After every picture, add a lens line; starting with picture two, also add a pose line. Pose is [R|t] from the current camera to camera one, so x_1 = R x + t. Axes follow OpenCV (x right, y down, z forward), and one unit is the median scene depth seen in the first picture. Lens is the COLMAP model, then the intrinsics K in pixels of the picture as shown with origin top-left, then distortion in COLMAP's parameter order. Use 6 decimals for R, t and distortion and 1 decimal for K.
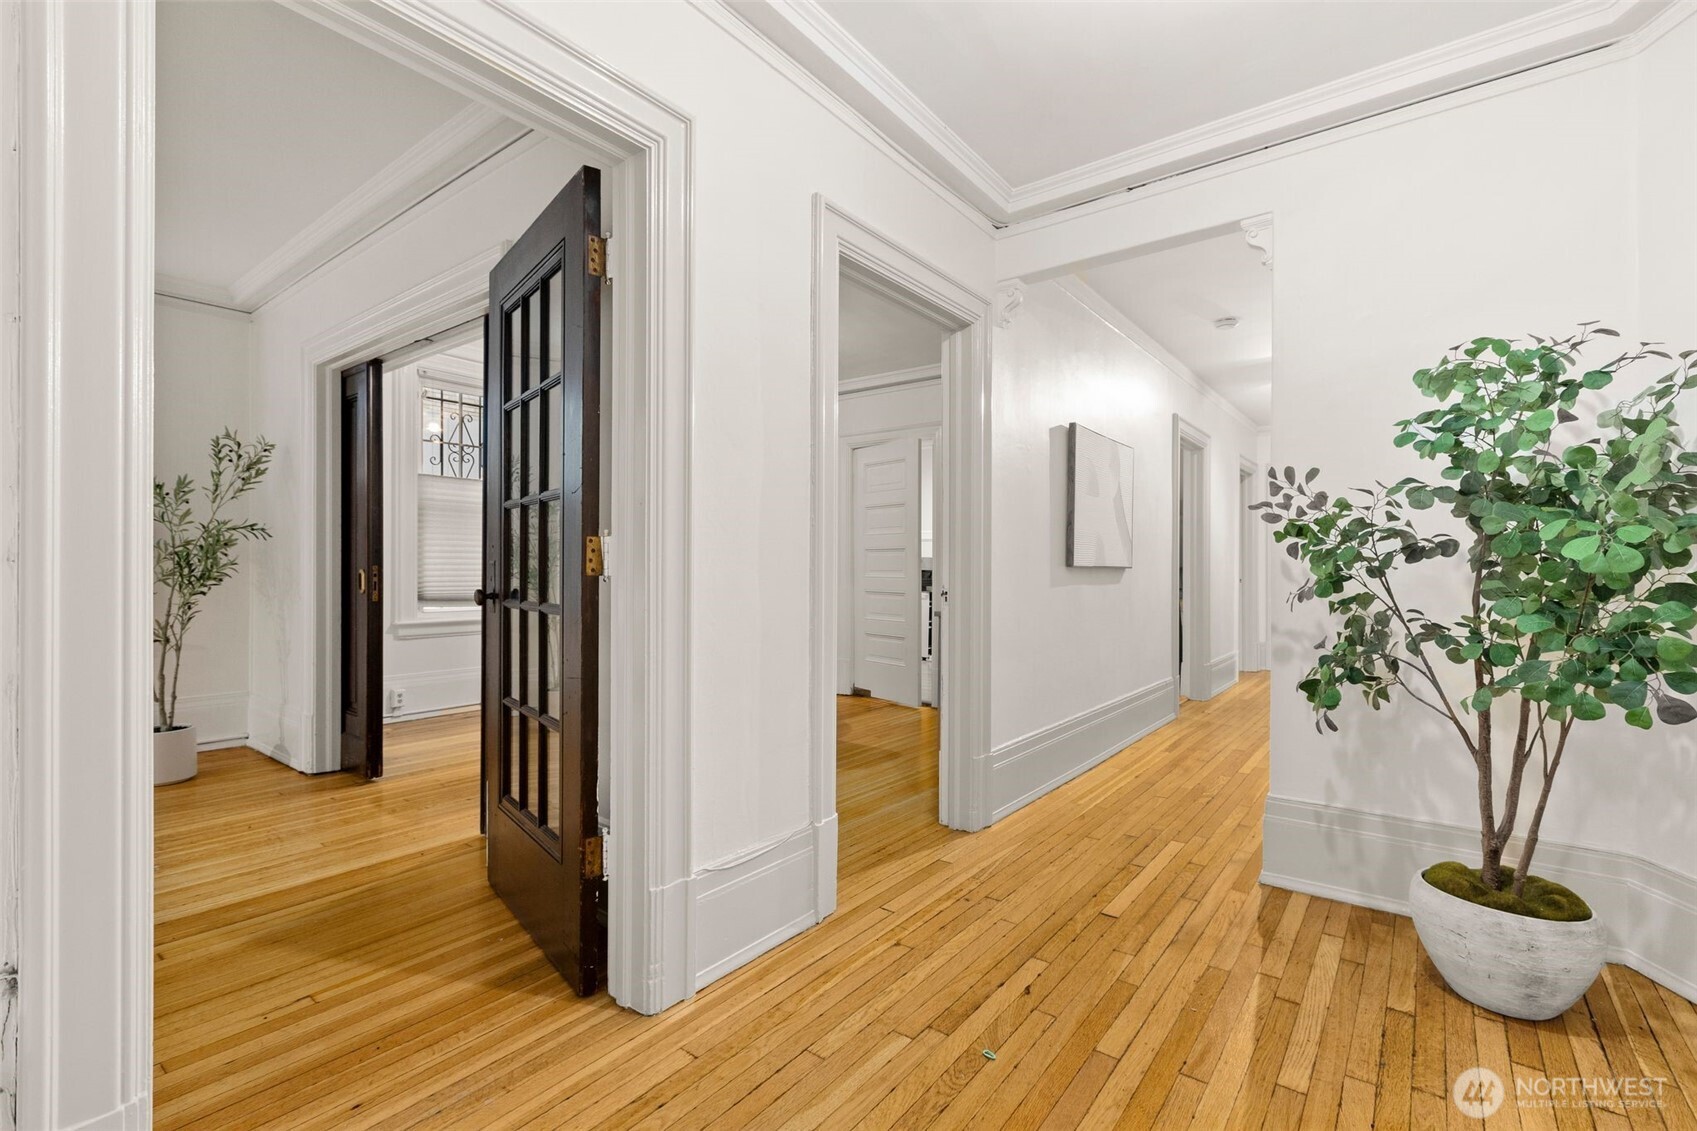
lens RADIAL K [[748.4, 0, 849.8], [0, 748.4, 582.1], [0, 0, 1]] dist [0.007846, 0.000003]
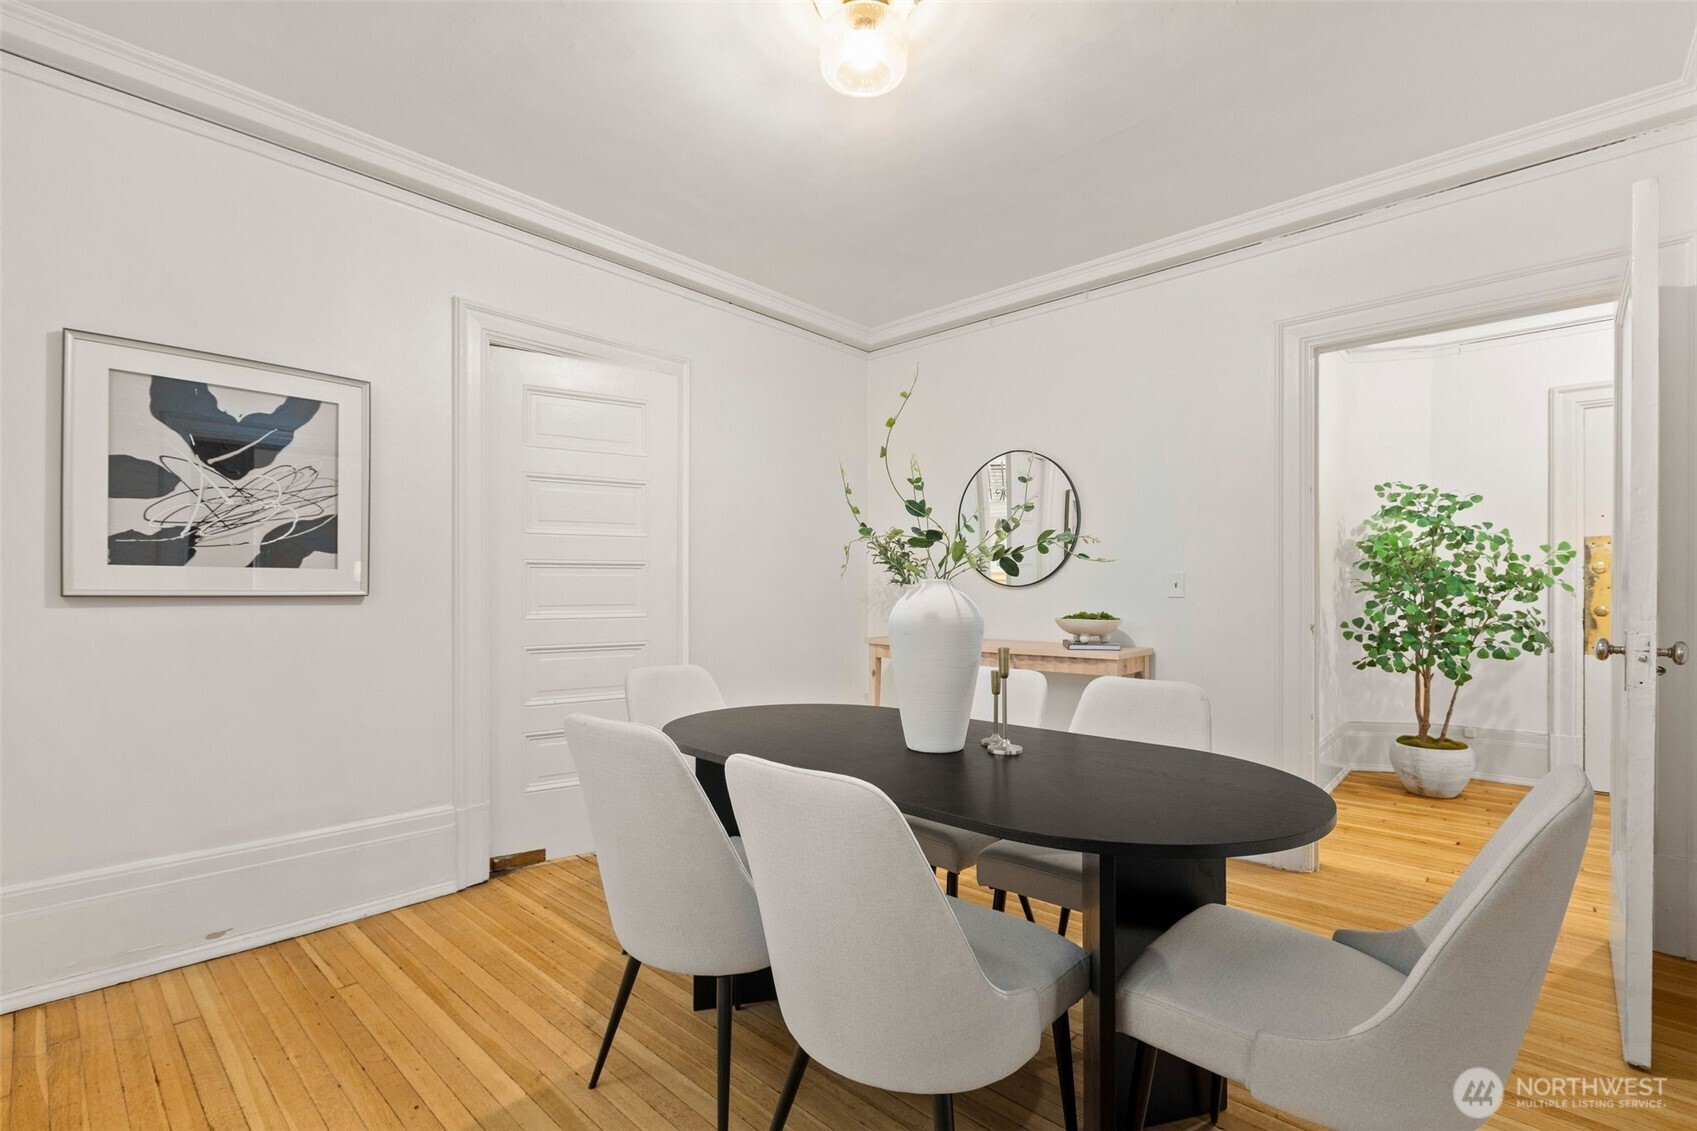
lens RADIAL K [[748.4, 0, 849.8], [0, 748.4, 582.1], [0, 0, 1]] dist [0.007846, 0.000003]
pose [[0.073011, 0.000358, 0.997331, -1.233909], [0.004247, 0.999991, -0.000670, -0.082024], [-0.997322, 0.004284, 0.073008, 2.079741]]
